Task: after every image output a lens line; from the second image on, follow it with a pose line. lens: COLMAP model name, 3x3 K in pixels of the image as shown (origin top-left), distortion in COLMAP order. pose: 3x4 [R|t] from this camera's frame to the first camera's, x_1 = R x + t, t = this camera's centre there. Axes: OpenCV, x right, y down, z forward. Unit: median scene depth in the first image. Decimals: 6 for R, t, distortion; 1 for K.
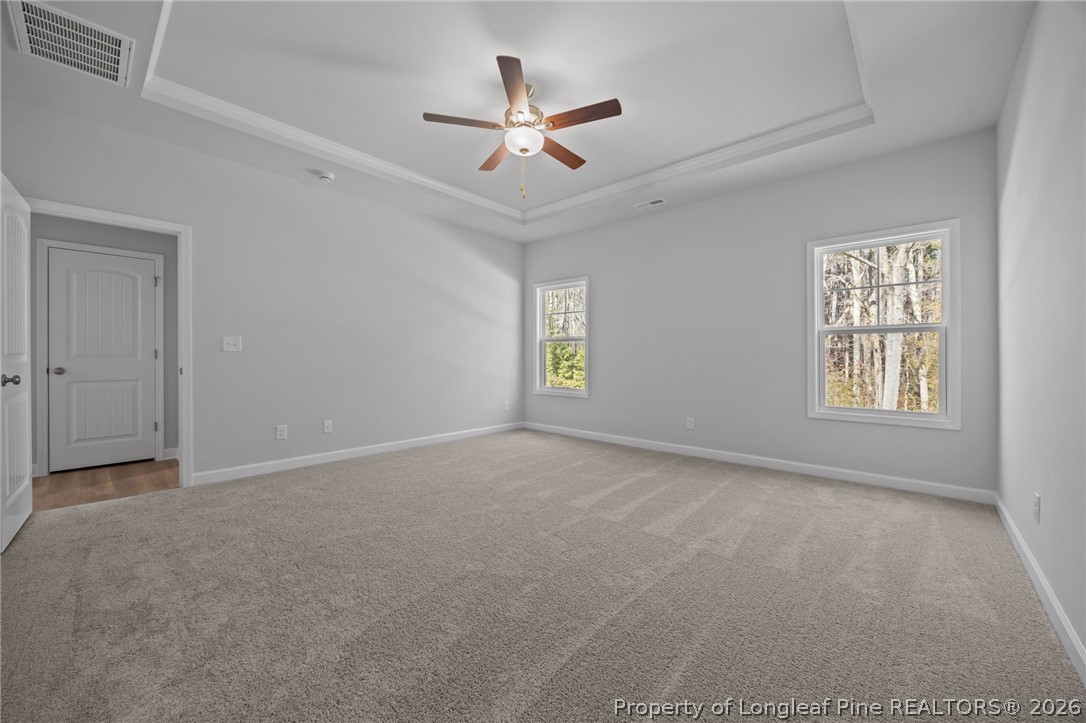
lens RADIAL K [[414.8, 0, 551.9], [0, 414.8, 367.6], [0, 0, 1]] dist [-0.004327, 0.000592]
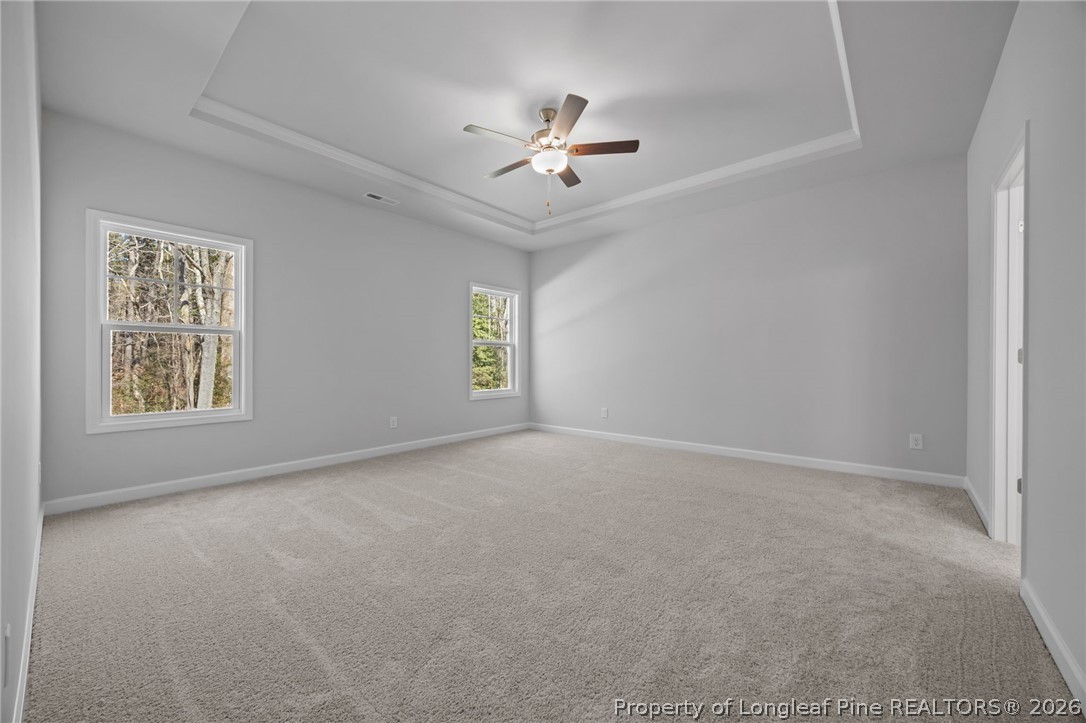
lens RADIAL K [[414.8, 0, 537.6], [0, 414.8, 362.4], [0, 0, 1]] dist [-0.004327, 0.000592]
pose [[-0.004869, -0.002386, 0.999985, -0.704014], [0.019818, 0.999801, 0.002482, -0.011128], [-0.999792, 0.019830, -0.004821, 0.632066]]
